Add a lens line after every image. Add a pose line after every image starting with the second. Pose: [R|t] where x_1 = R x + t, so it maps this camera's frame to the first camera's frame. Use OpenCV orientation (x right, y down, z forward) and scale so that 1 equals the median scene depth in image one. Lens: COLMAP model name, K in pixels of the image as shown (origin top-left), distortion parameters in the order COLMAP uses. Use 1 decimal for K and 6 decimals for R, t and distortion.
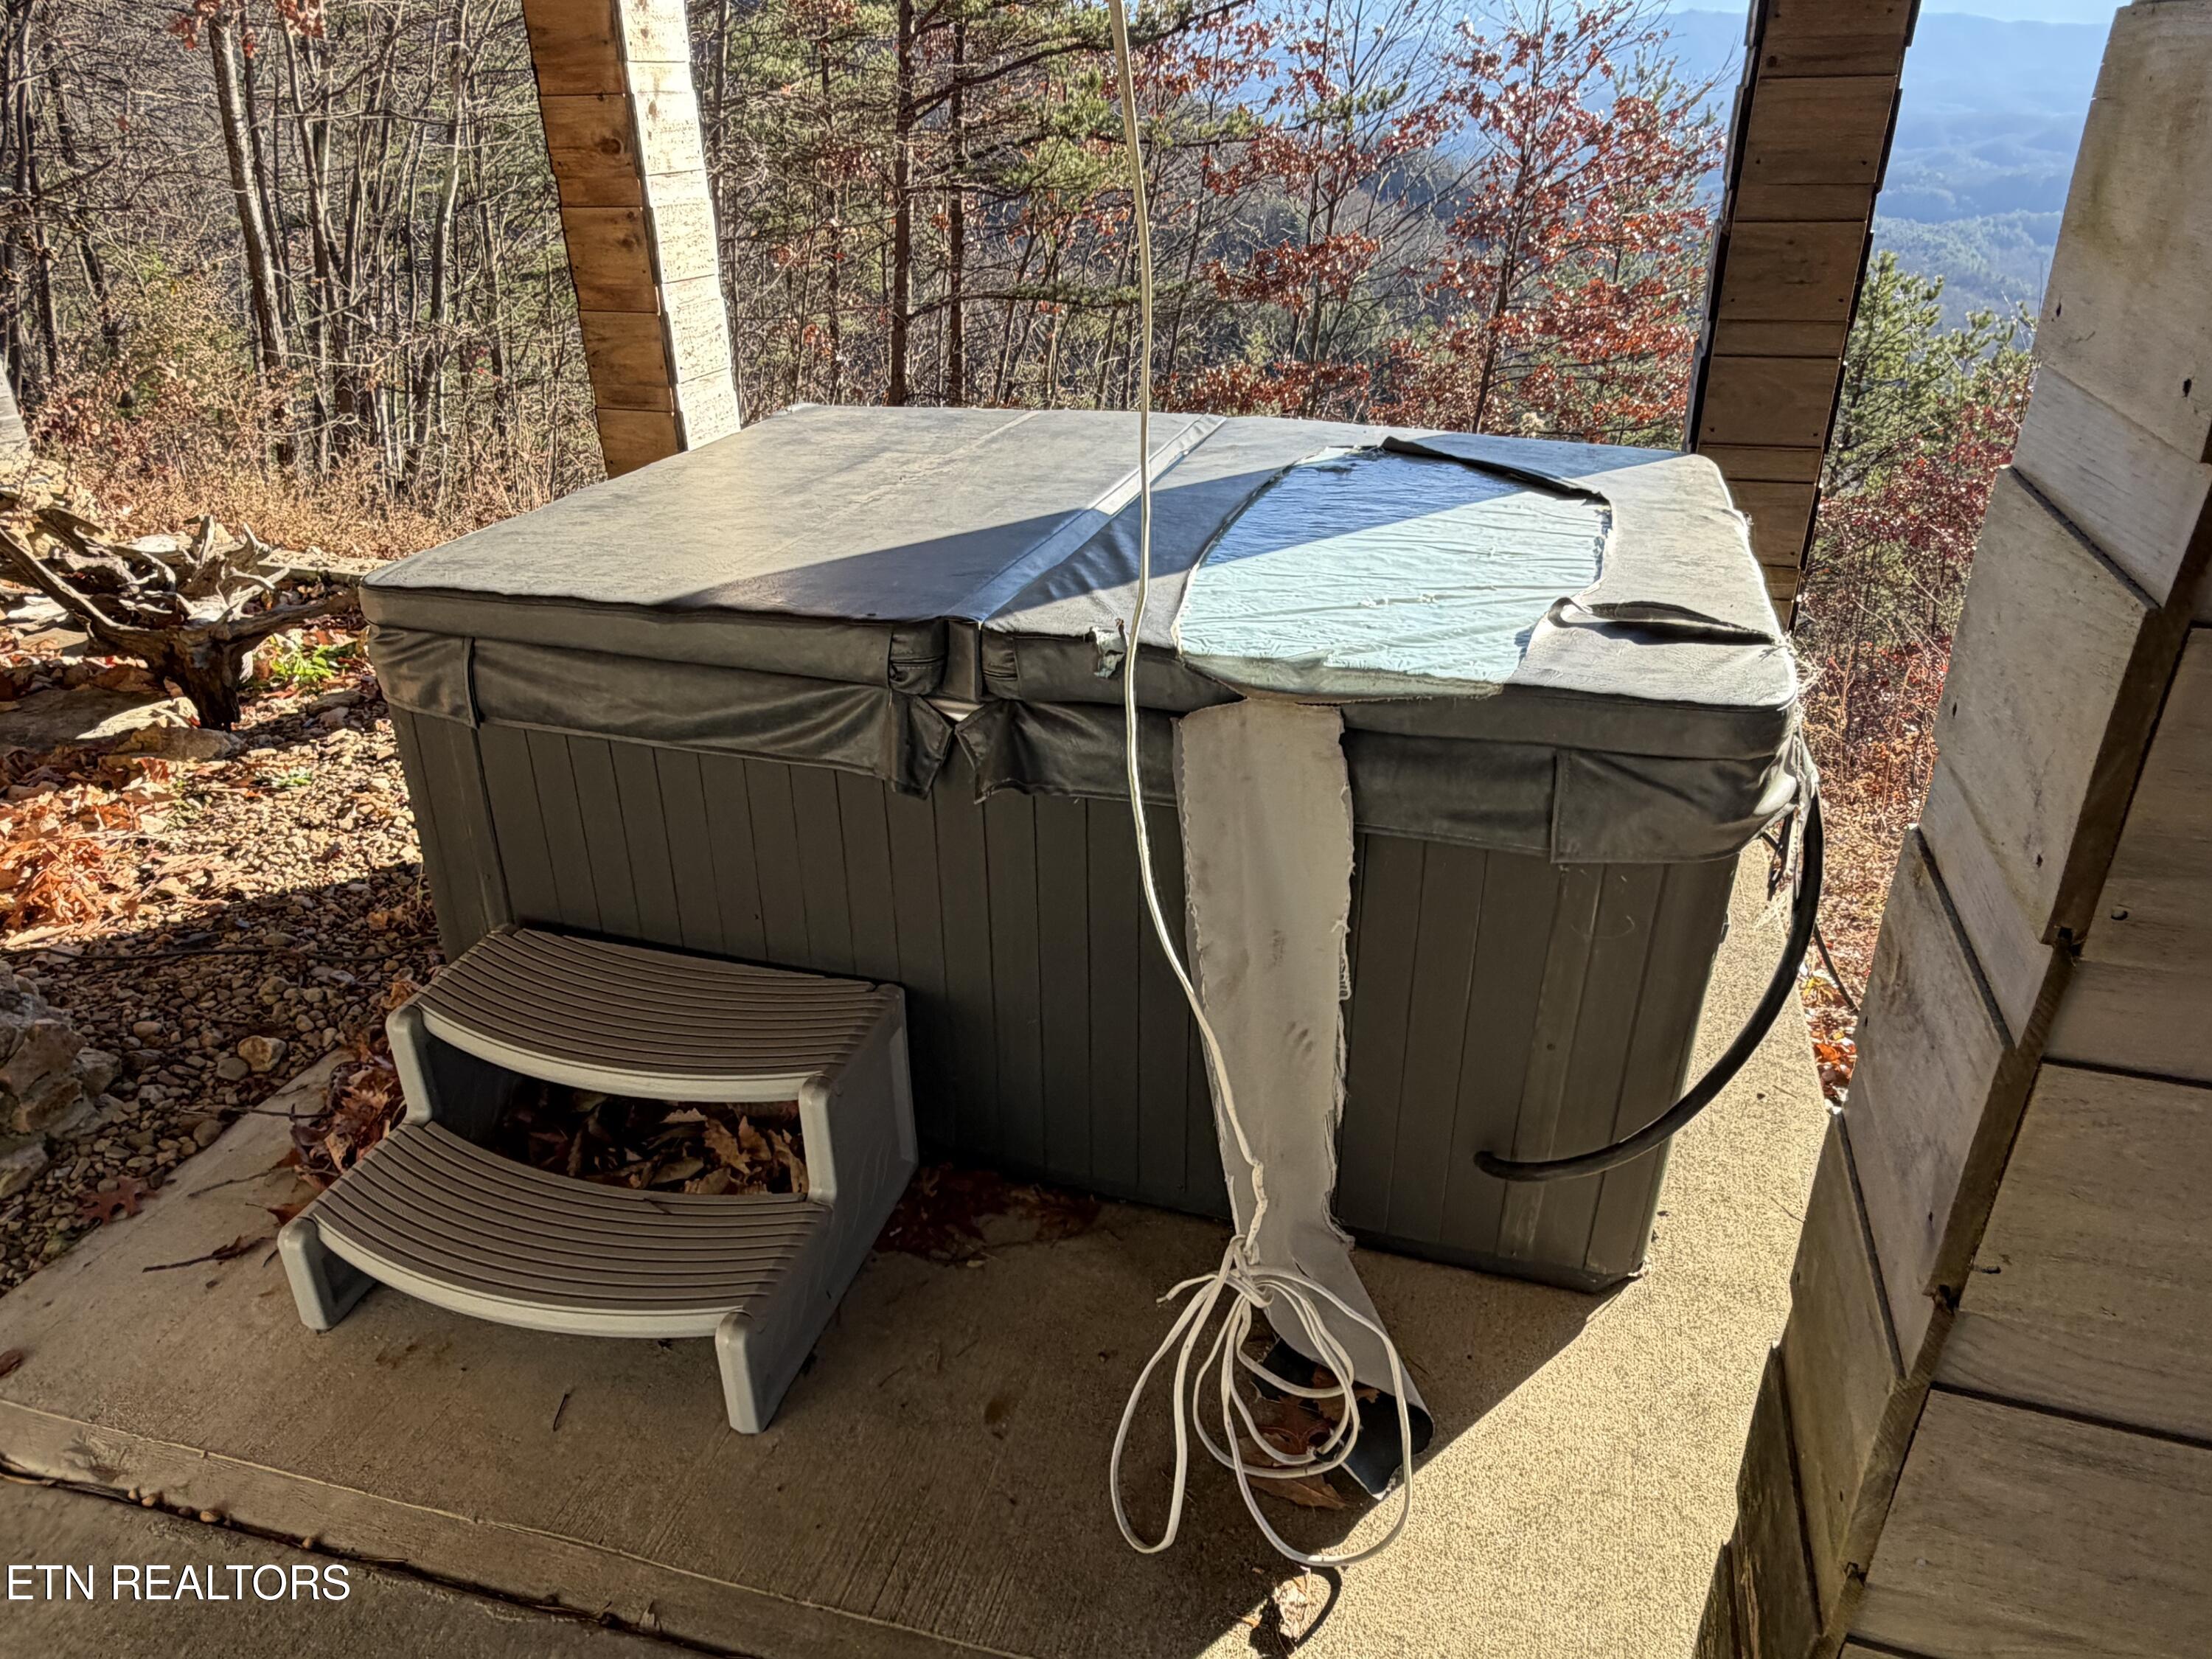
lens RADIAL K [[1439.1, 0, 1102.1], [0, 1439.1, 824.9], [0, 0, 1]] dist [0.000510, 0.000807]
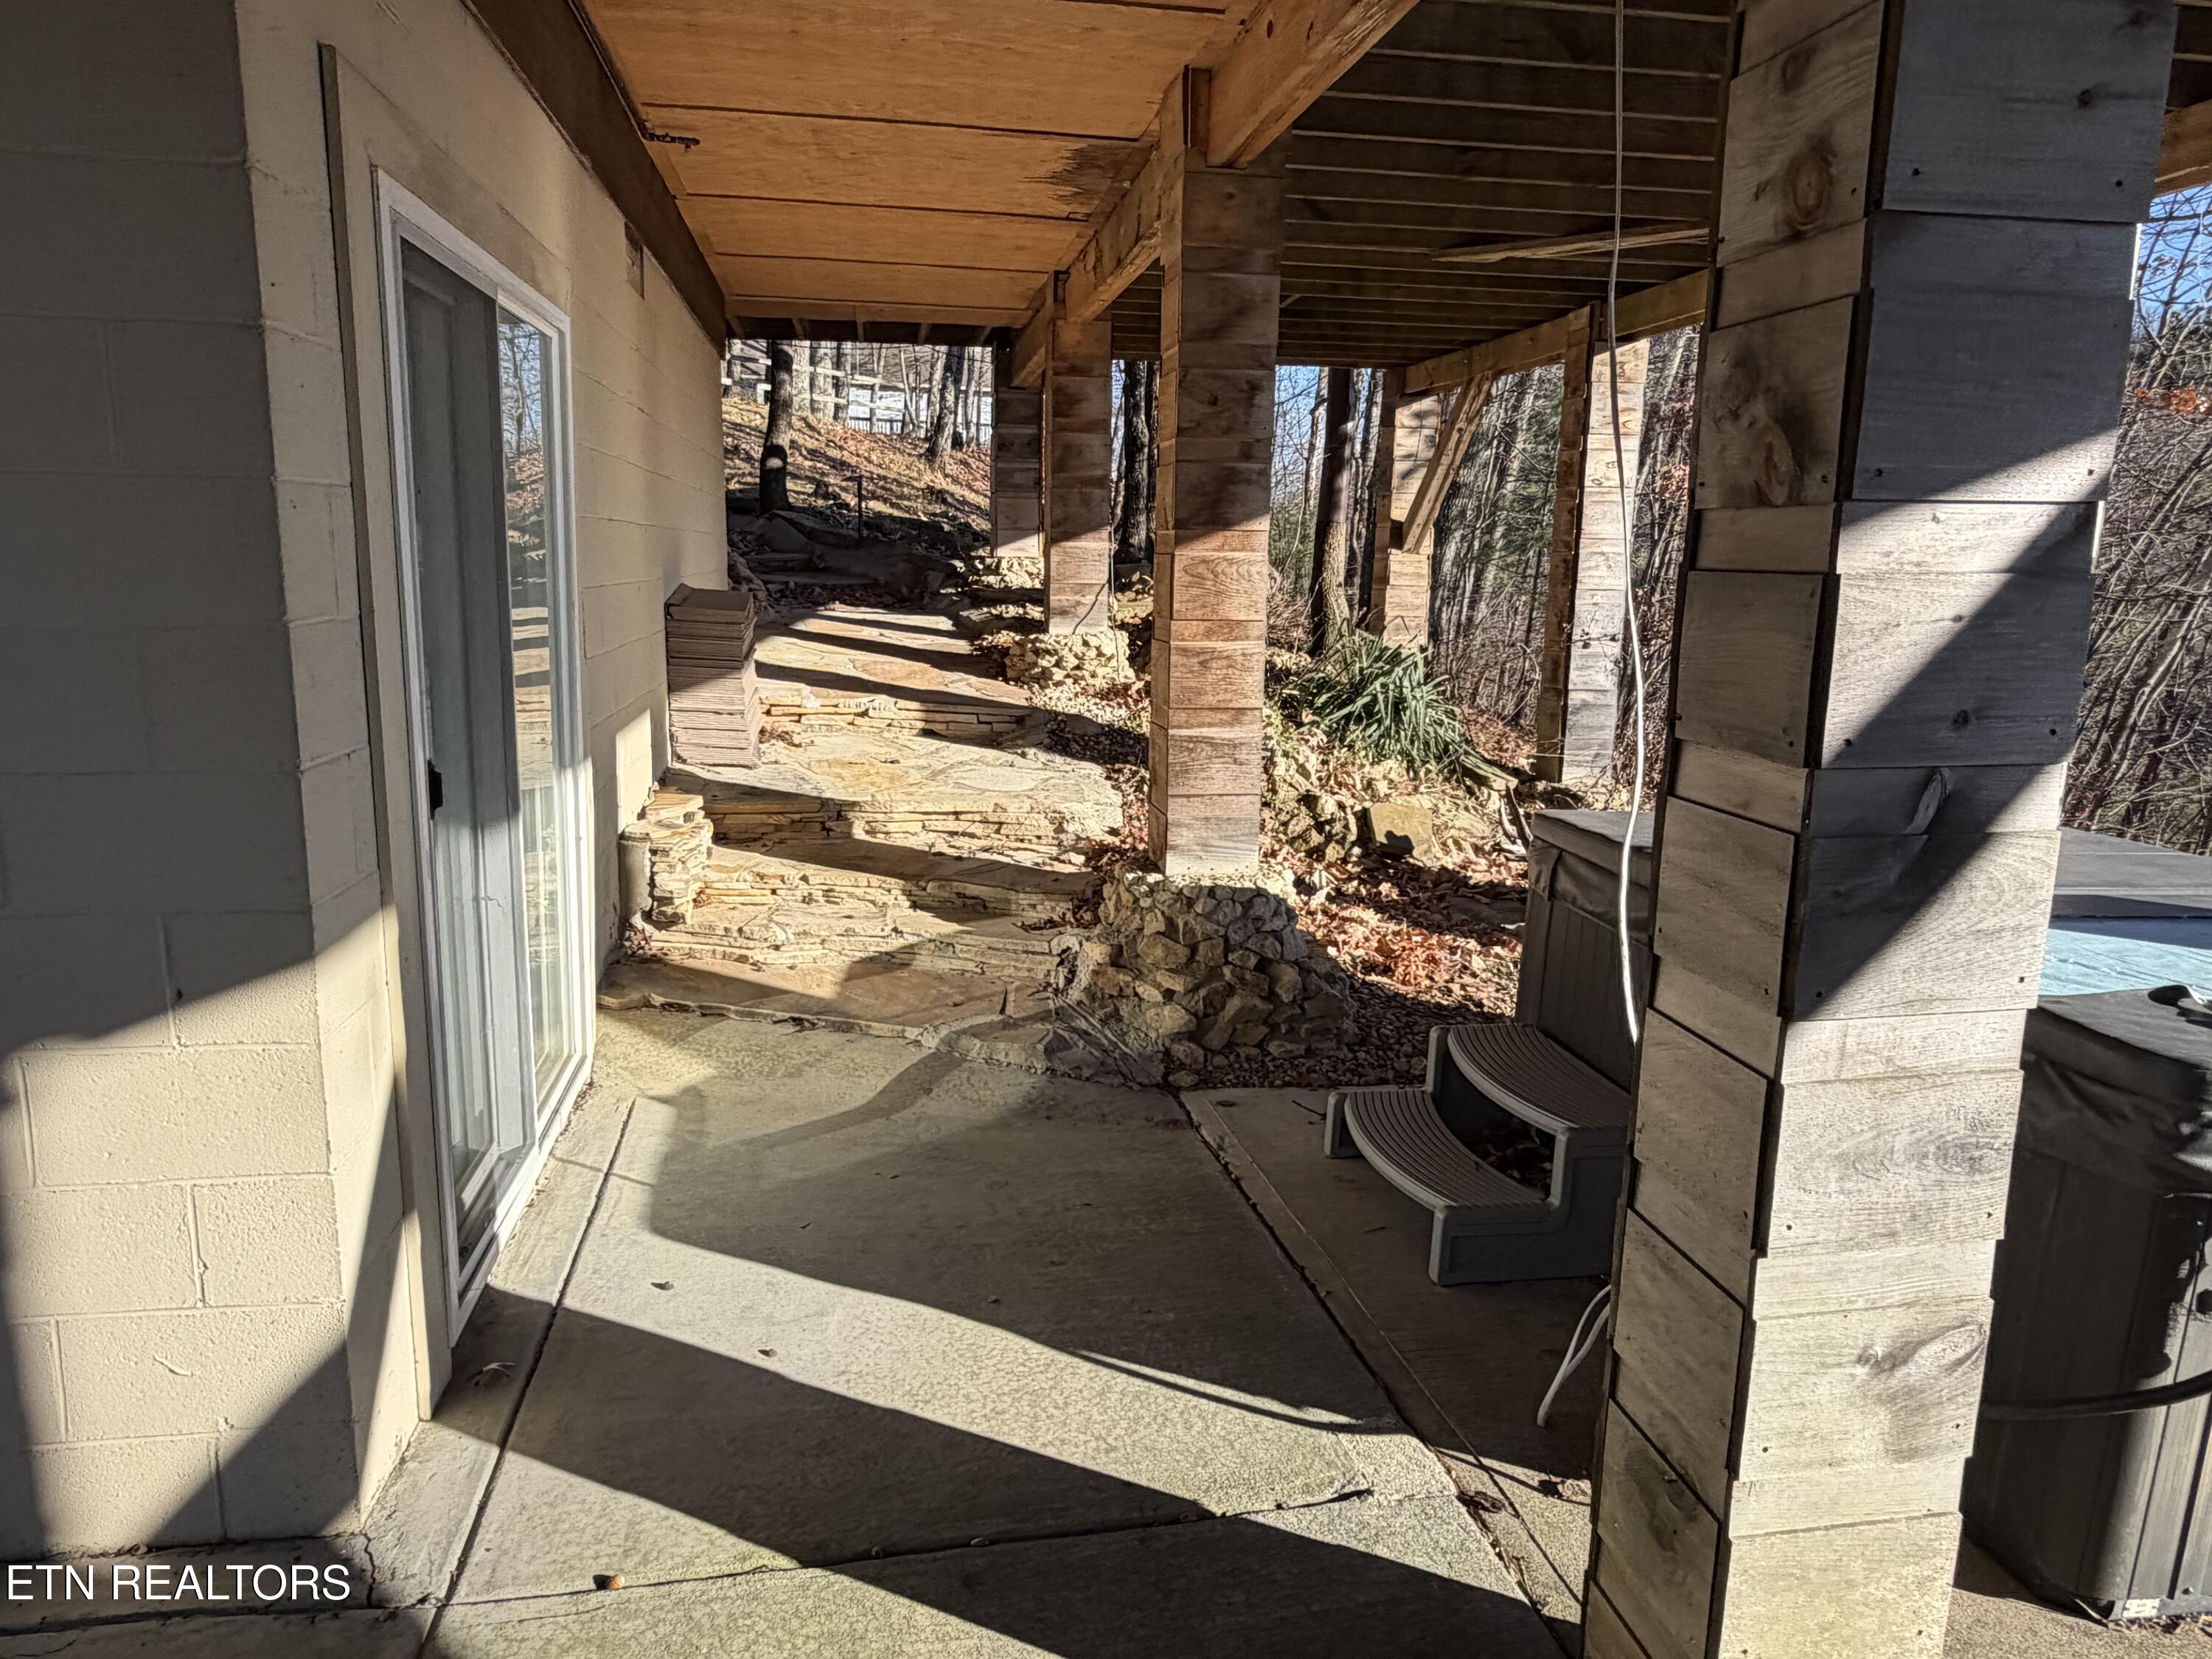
lens RADIAL K [[1439.1, 0, 1102.4], [0, 1439.1, 824.7], [0, 0, 1]] dist [0.000510, 0.000807]
pose [[0.453970, 0.189673, -0.870595, 0.550316], [-0.428798, 0.903001, -0.026863, 0.086377], [0.781053, 0.385504, 0.491266, -0.199980]]
